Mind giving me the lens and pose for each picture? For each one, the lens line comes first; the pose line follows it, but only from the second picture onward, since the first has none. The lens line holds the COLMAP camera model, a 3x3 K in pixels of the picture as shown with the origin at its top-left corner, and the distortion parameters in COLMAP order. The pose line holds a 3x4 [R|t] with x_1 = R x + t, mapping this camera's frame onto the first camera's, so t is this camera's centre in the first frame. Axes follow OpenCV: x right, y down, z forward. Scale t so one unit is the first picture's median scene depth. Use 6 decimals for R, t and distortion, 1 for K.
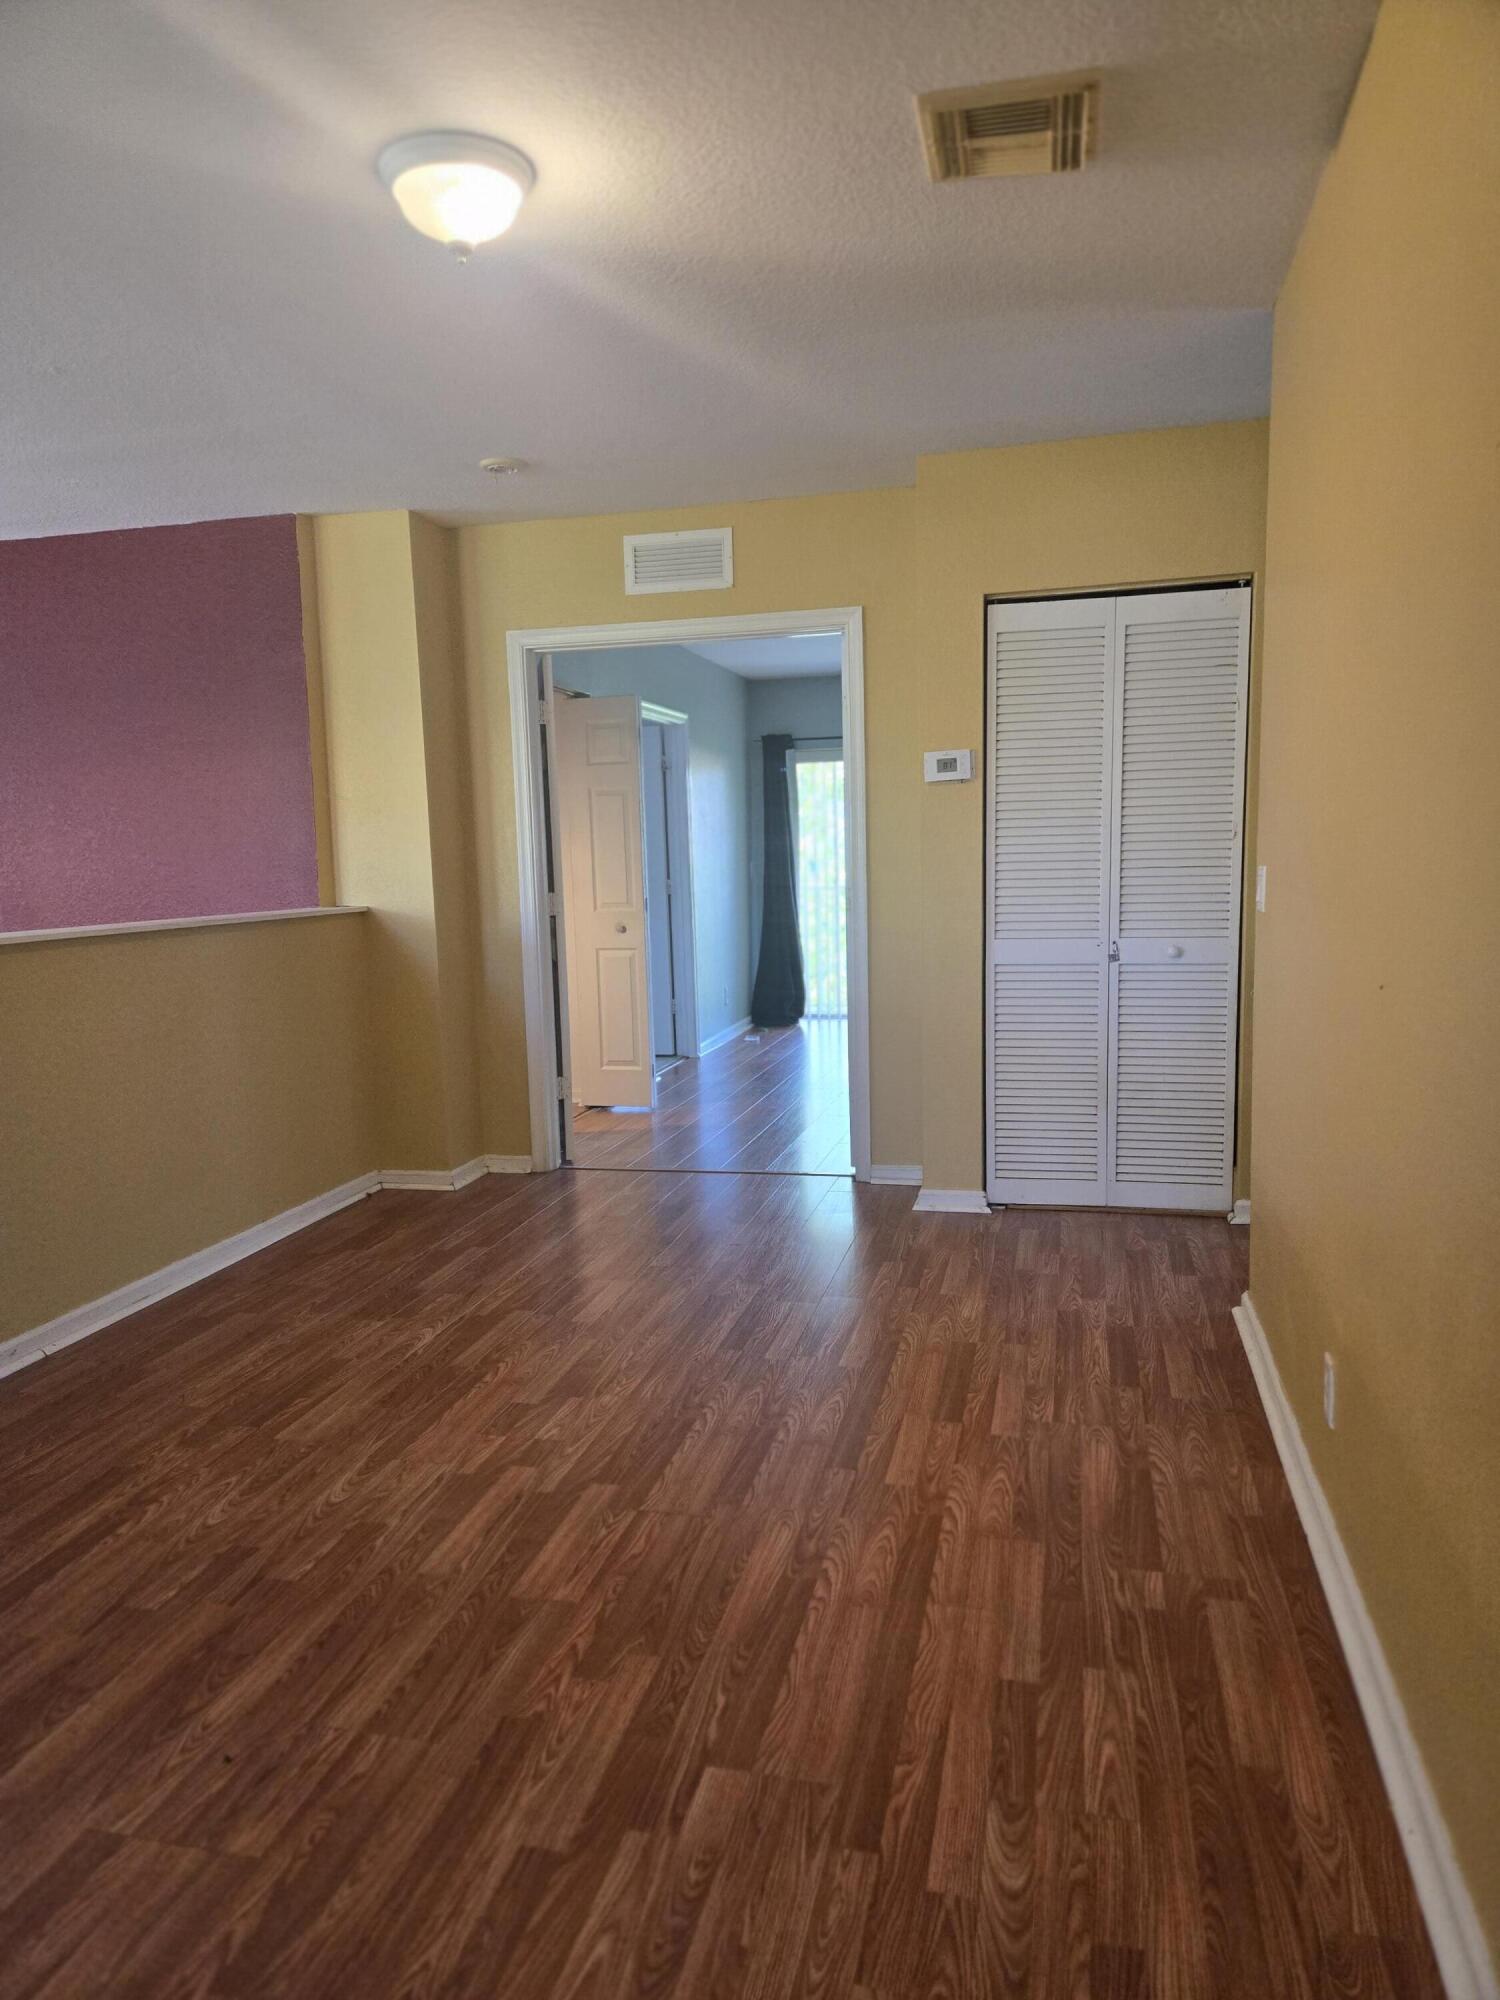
lens RADIAL K [[1352.0, 0, 741.7], [0, 1352.0, 1005.6], [0, 0, 1]] dist [0.076433, -0.071725]
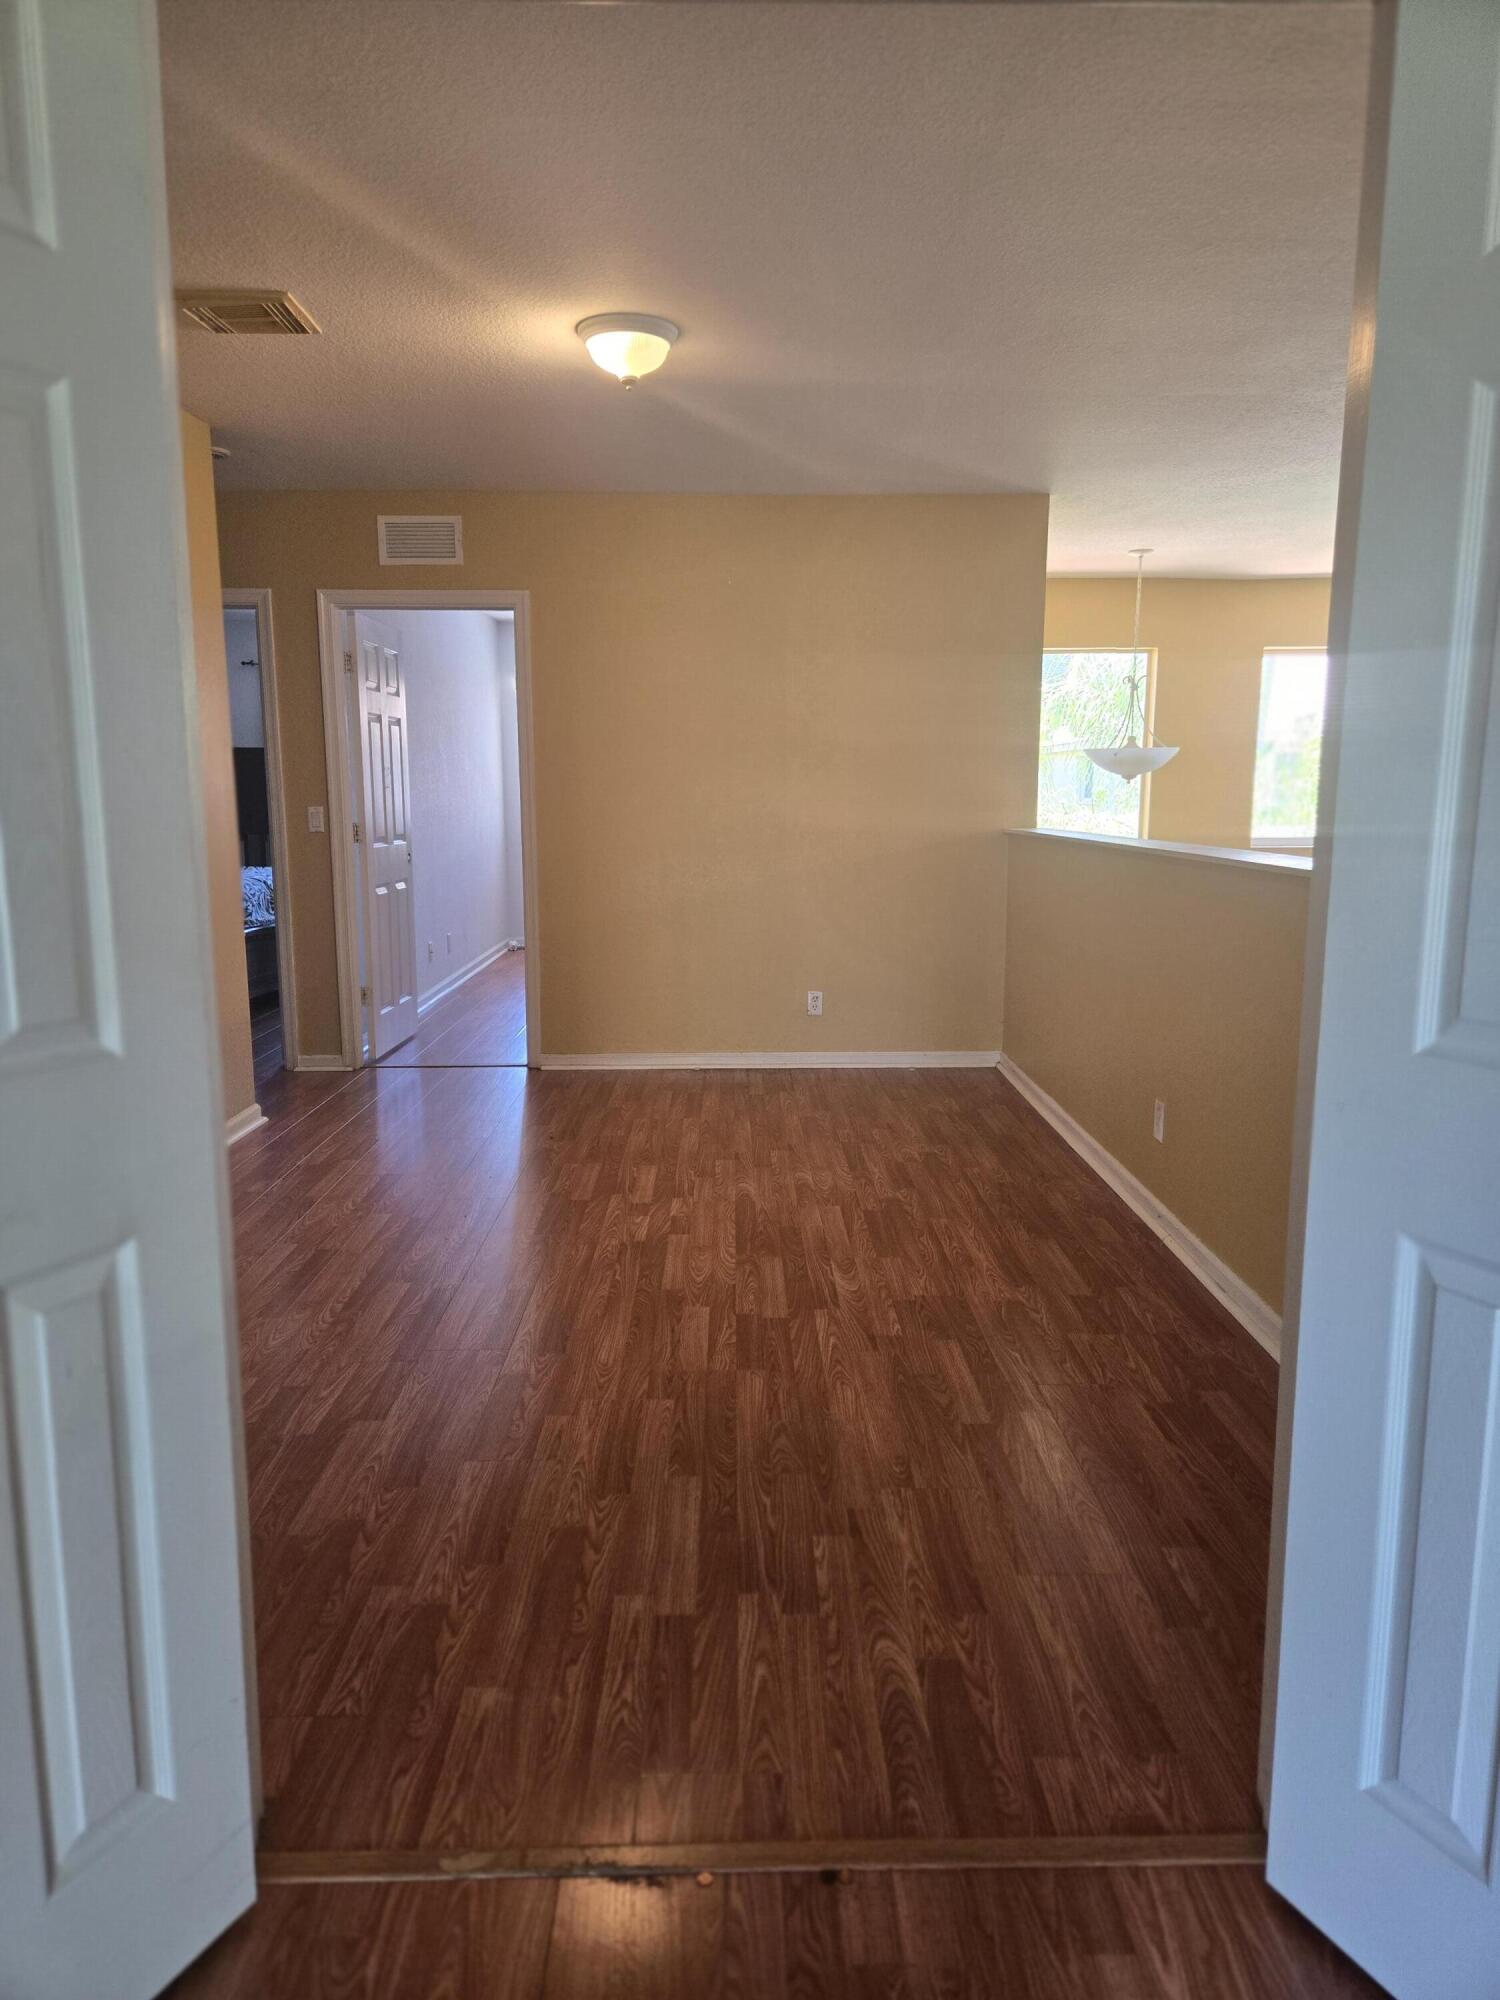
lens RADIAL K [[1309.3, 0, 754.4], [0, 1309.3, 1061.7], [0, 0, 1]] dist [0.067757, -0.063412]
pose [[-0.965485, 0.081110, -0.247507, 0.063160], [-0.001110, 0.948984, 0.315321, -0.257649], [0.260456, 0.304713, -0.916140, 2.271588]]
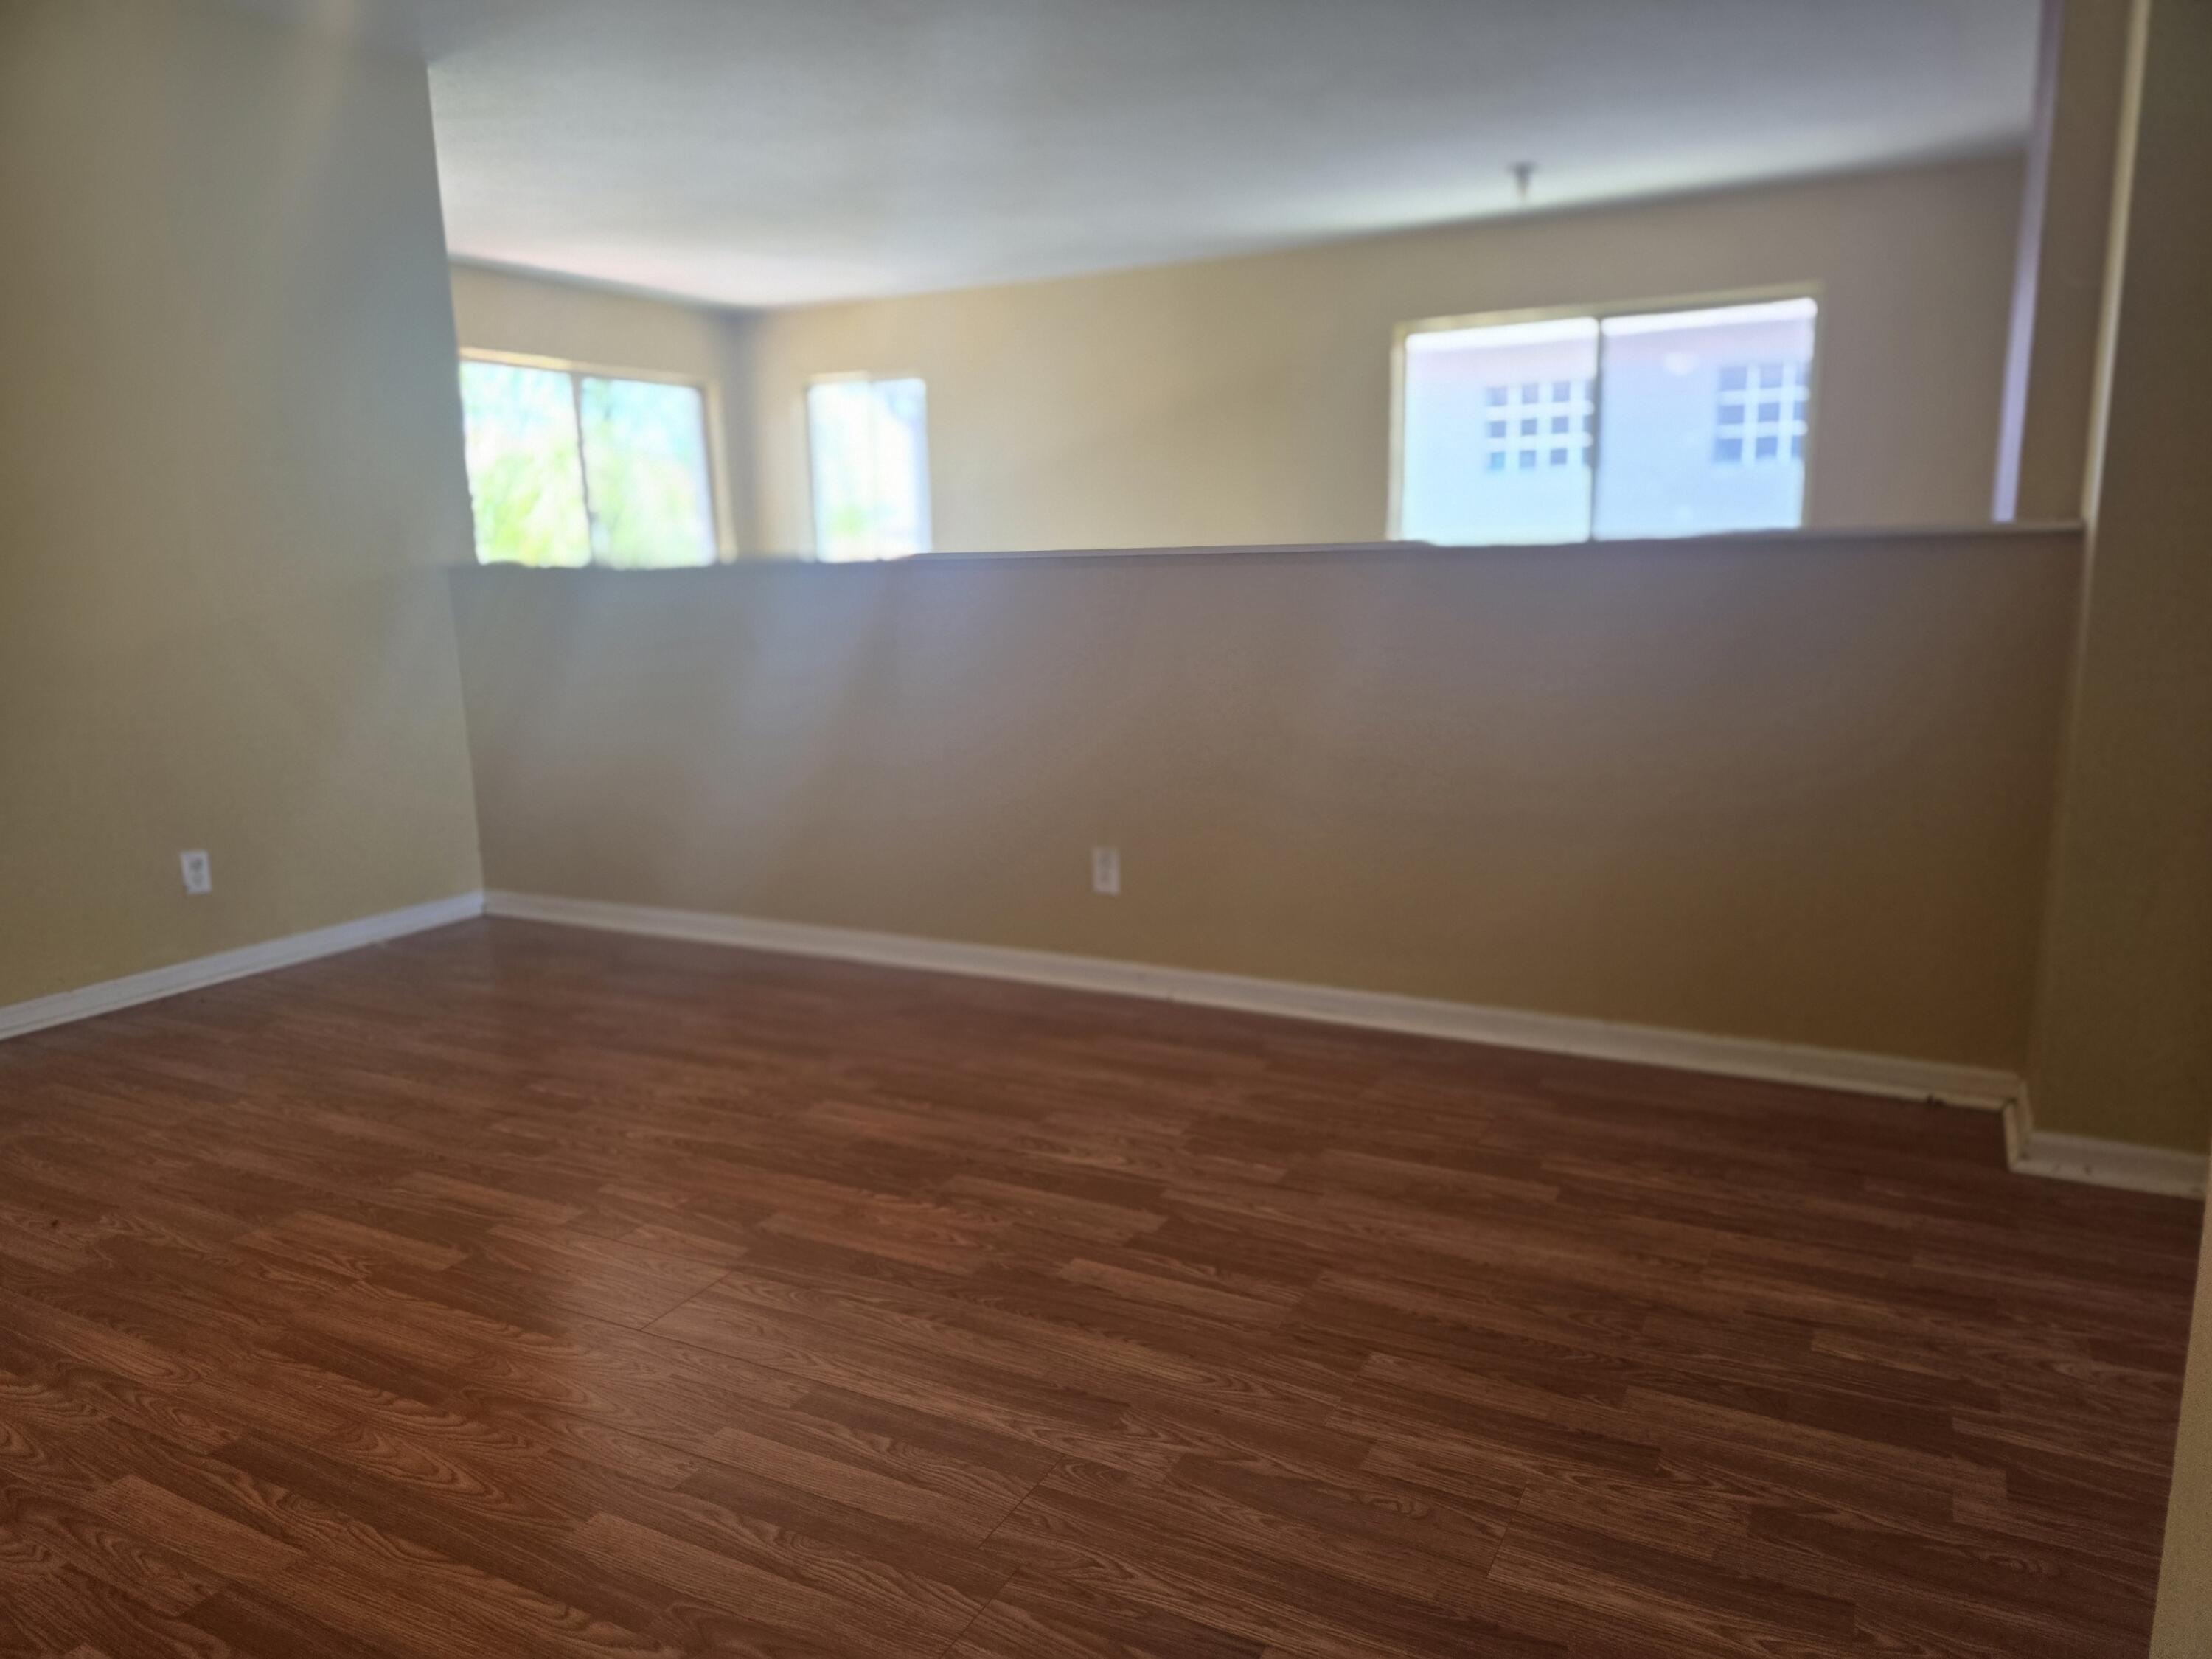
lens RADIAL K [[1495.3, 0, 1130.7], [0, 1495.3, 835.7], [0, 0, 1]] dist [0.076433, -0.071725]
pose [[-0.240577, 0.216573, -0.946160, 0.552245], [-0.079120, 0.967170, 0.241500, -0.121324], [0.967400, 0.132959, -0.215543, 1.464126]]
